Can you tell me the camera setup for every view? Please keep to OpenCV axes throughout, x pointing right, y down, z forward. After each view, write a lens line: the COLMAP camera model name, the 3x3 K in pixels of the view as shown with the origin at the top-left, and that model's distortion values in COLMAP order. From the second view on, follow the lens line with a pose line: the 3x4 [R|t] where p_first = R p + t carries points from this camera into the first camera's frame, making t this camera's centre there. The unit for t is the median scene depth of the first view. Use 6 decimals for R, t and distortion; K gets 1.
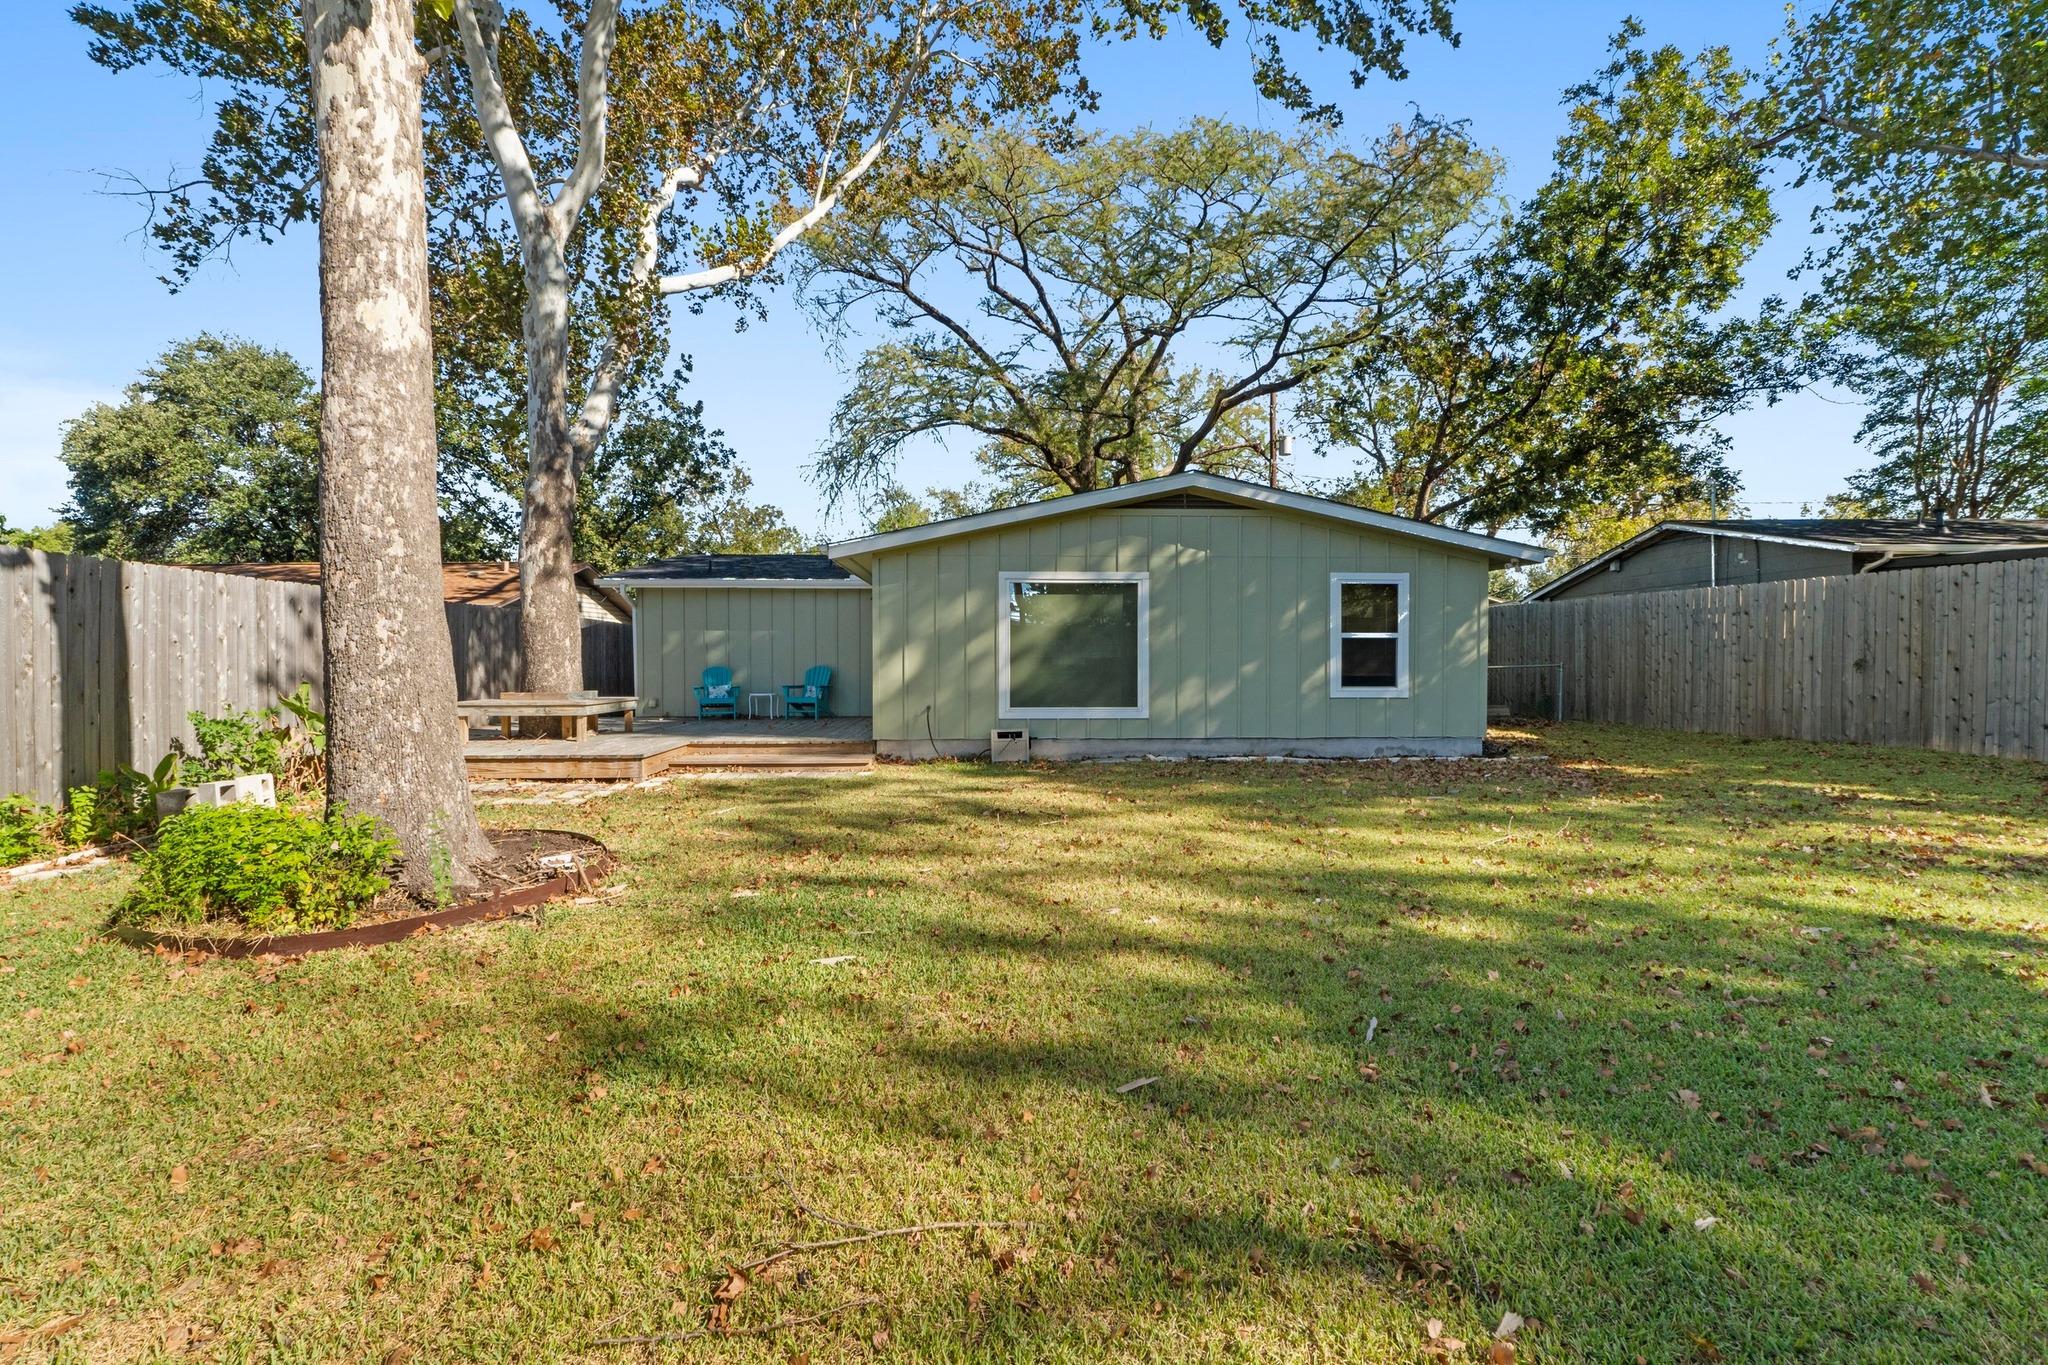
lens RADIAL K [[873.4, 0, 1016.7], [0, 873.4, 676.3], [0, 0, 1]] dist [-0.001818, -0.000033]
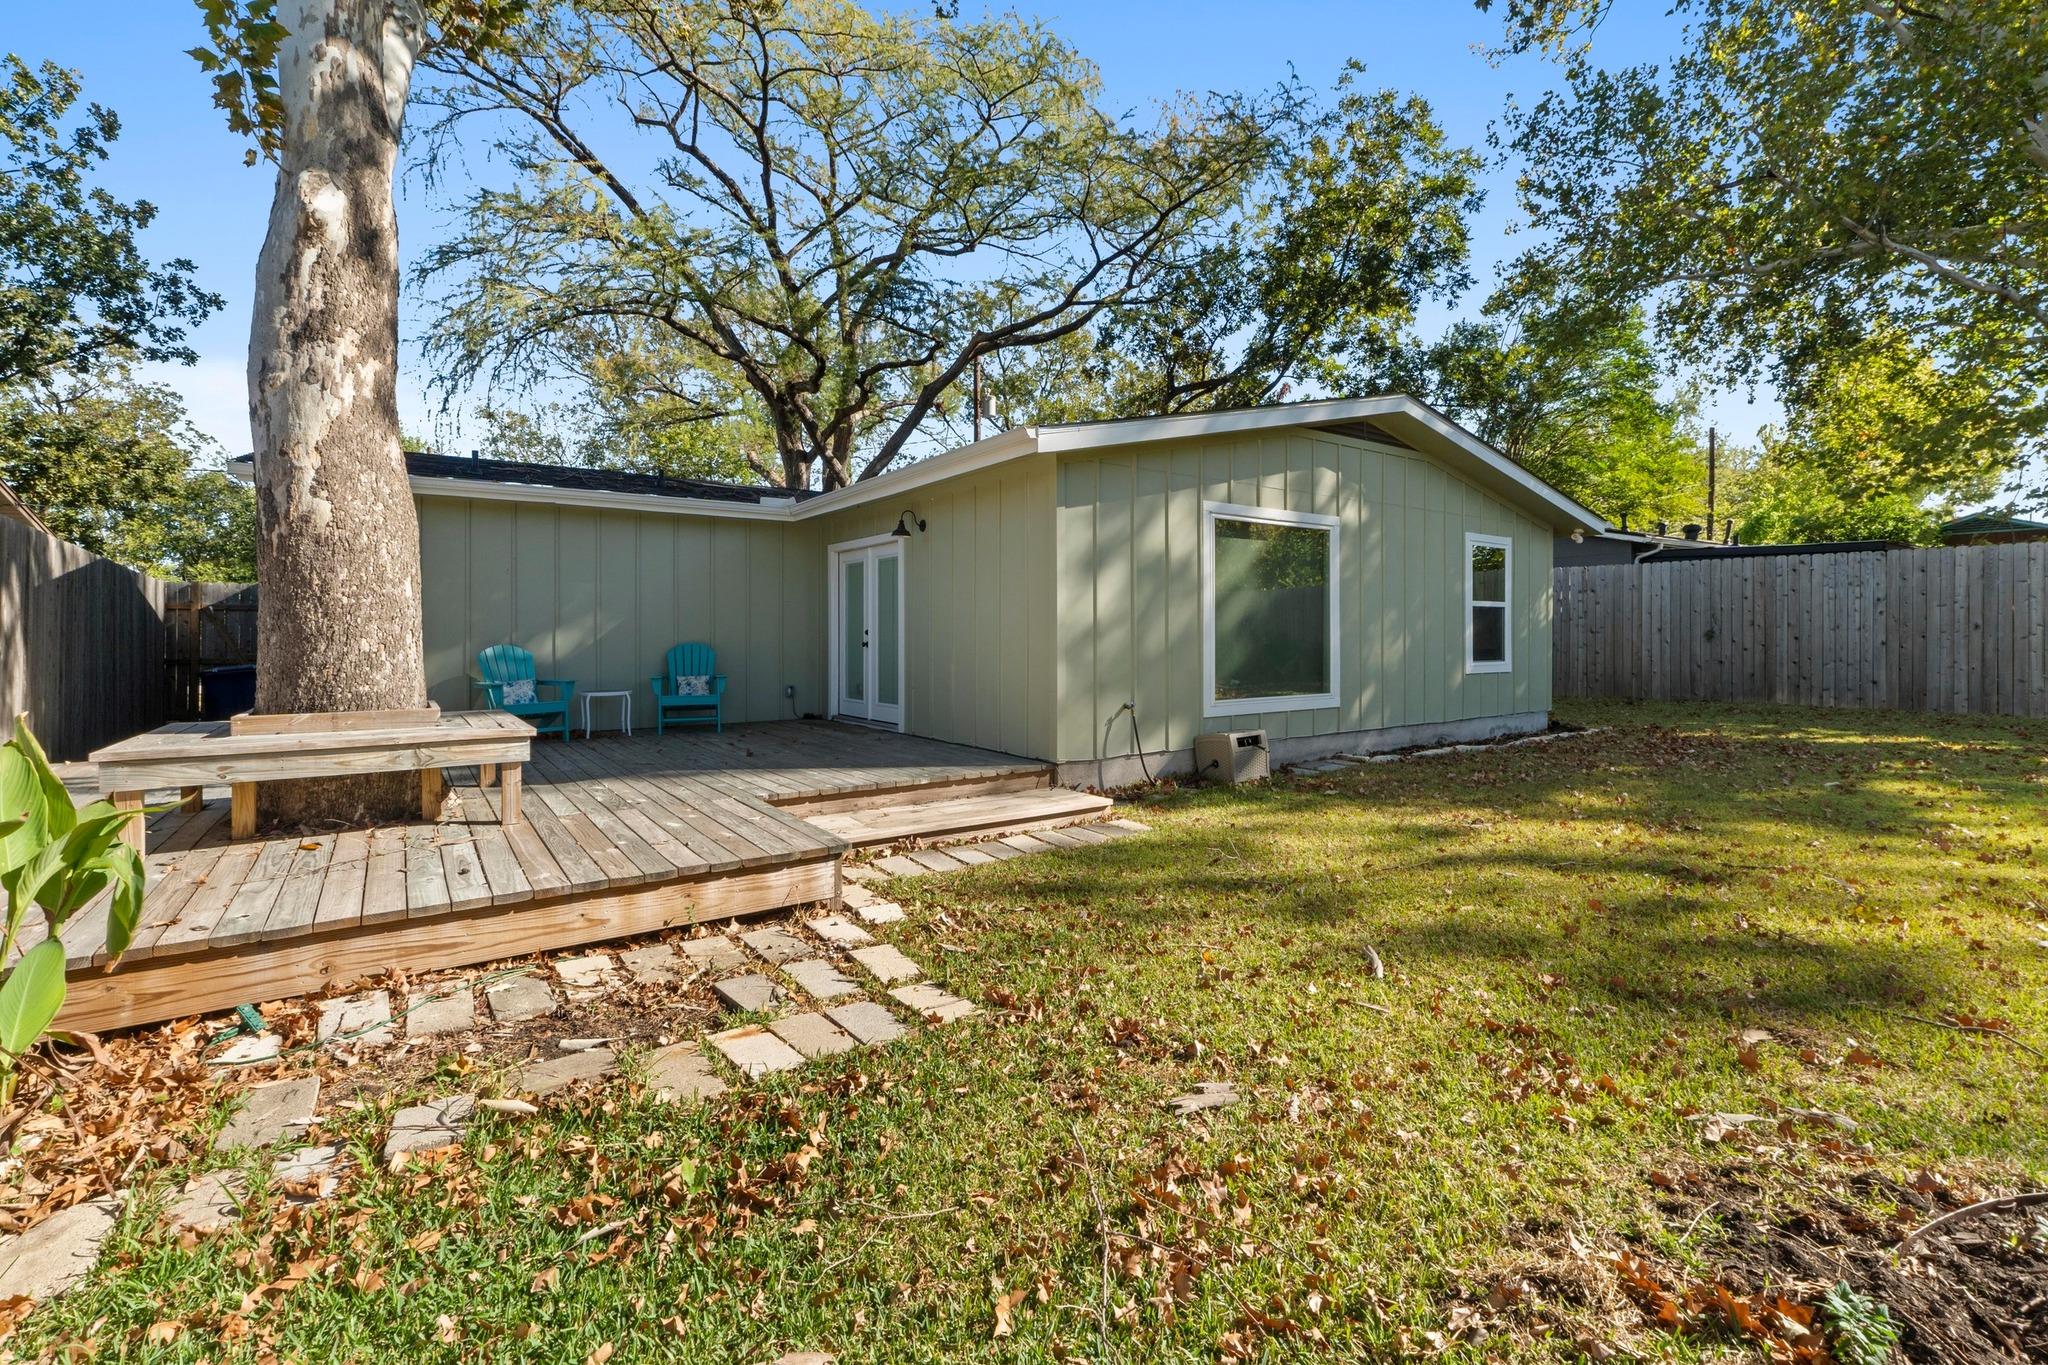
lens RADIAL K [[893.6, 0, 1018.1], [0, 893.6, 635.5], [0, 0, 1]] dist [-0.001203, 0.000048]
pose [[0.846599, -0.001933, 0.532228, -0.495767], [0.012356, 0.999795, -0.016023, -0.005421], [-0.532088, 0.020141, 0.846450, 0.478964]]
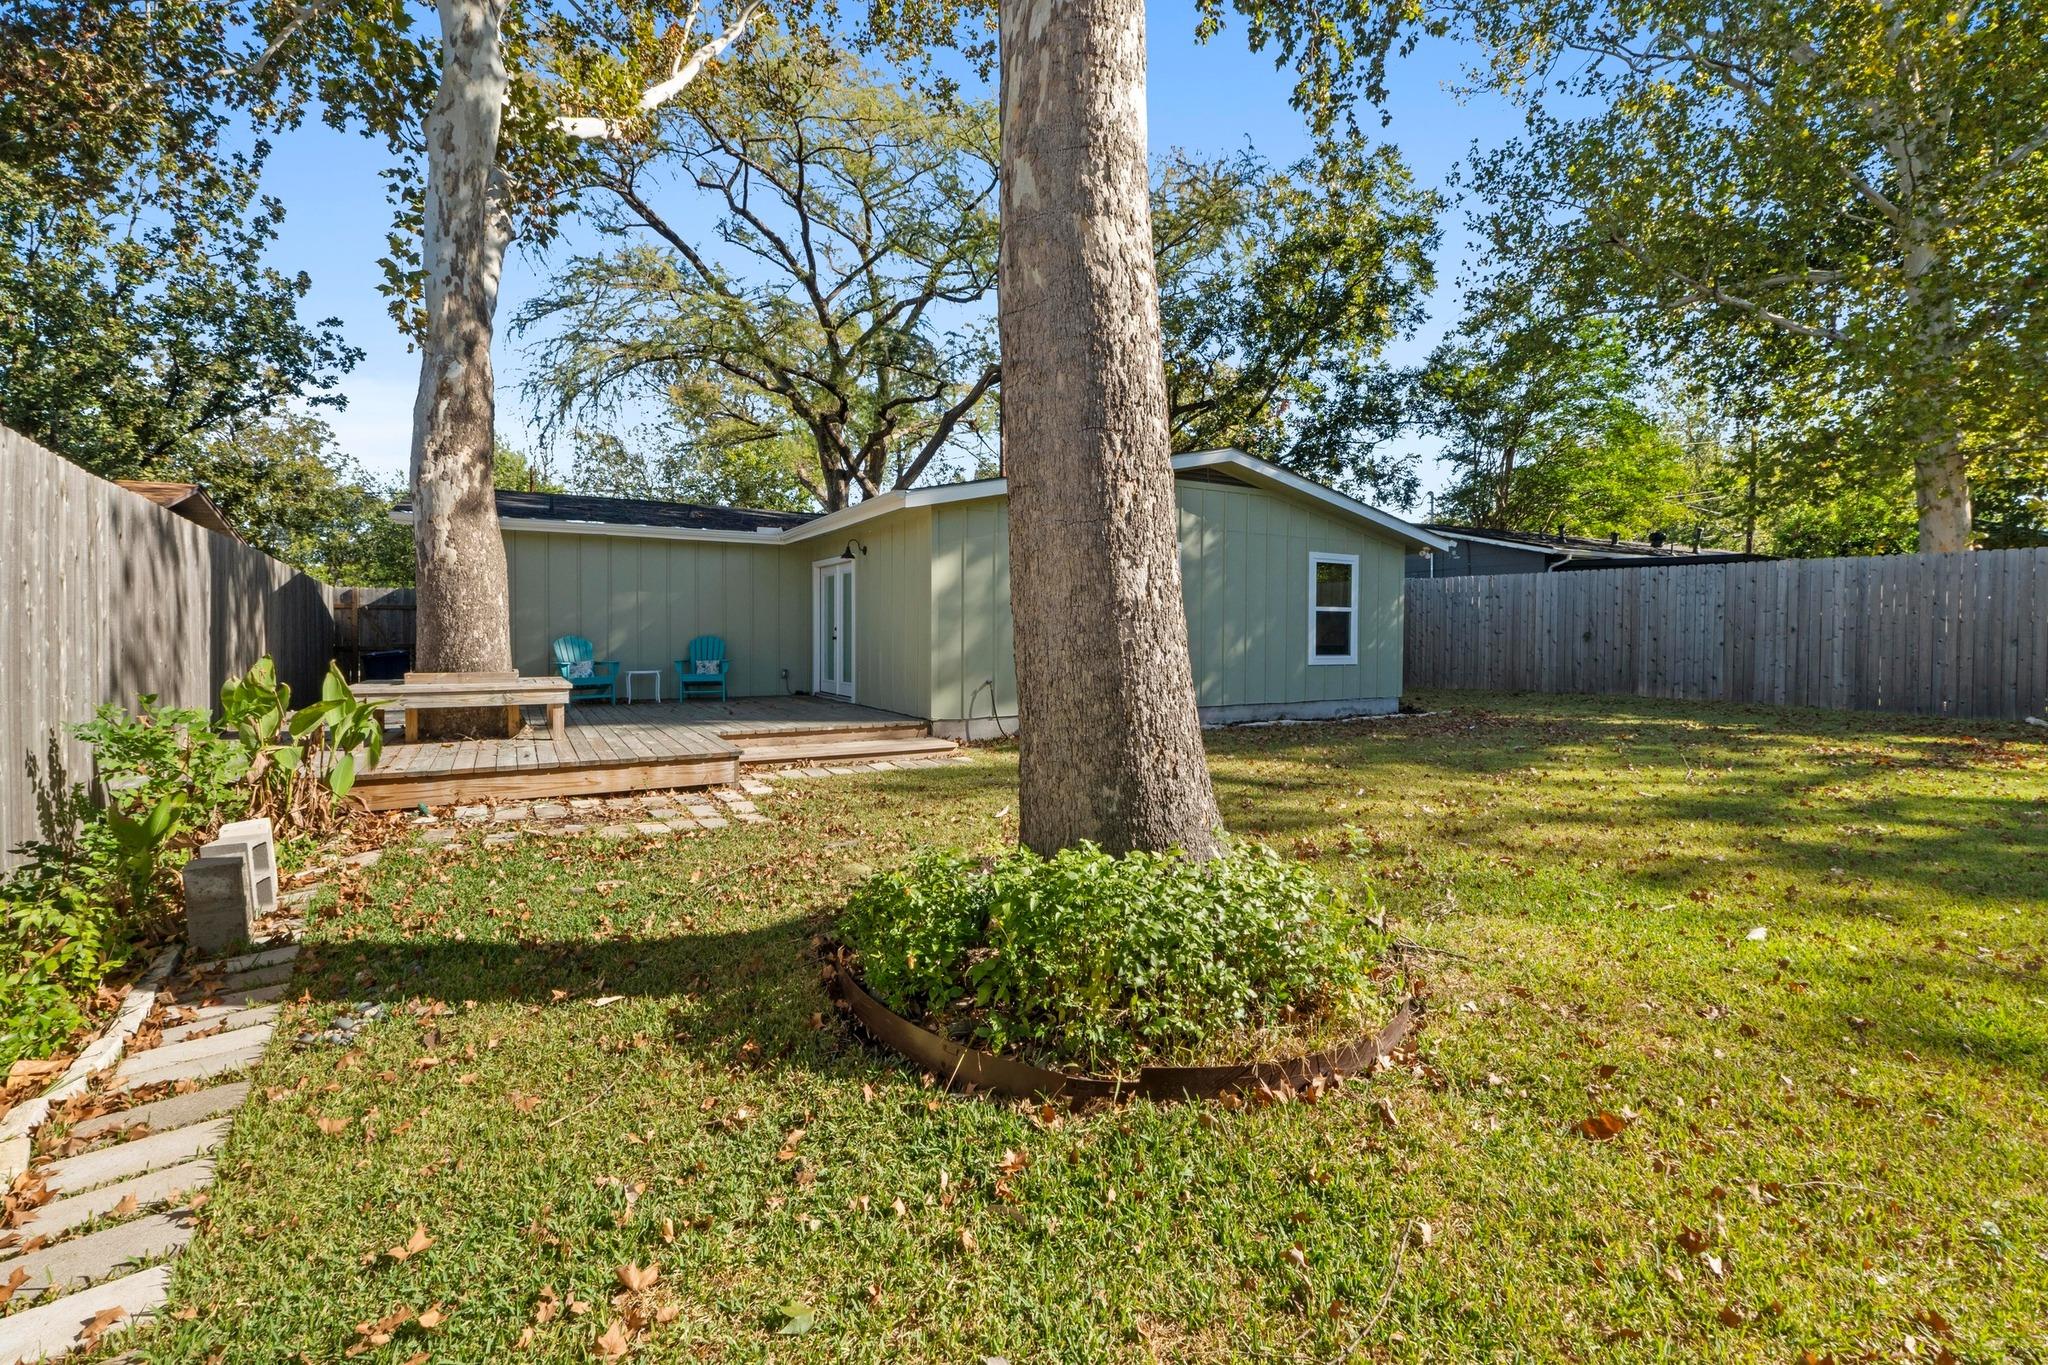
lens RADIAL K [[884.6, 0, 1021.0], [0, 884.6, 653.1], [0, 0, 1]] dist [-0.001460, -0.000004]
pose [[0.887873, -0.006376, 0.460045, -0.471367], [0.004787, 0.999978, 0.004620, 0.002449], [-0.460064, -0.001899, 0.887884, 0.179020]]
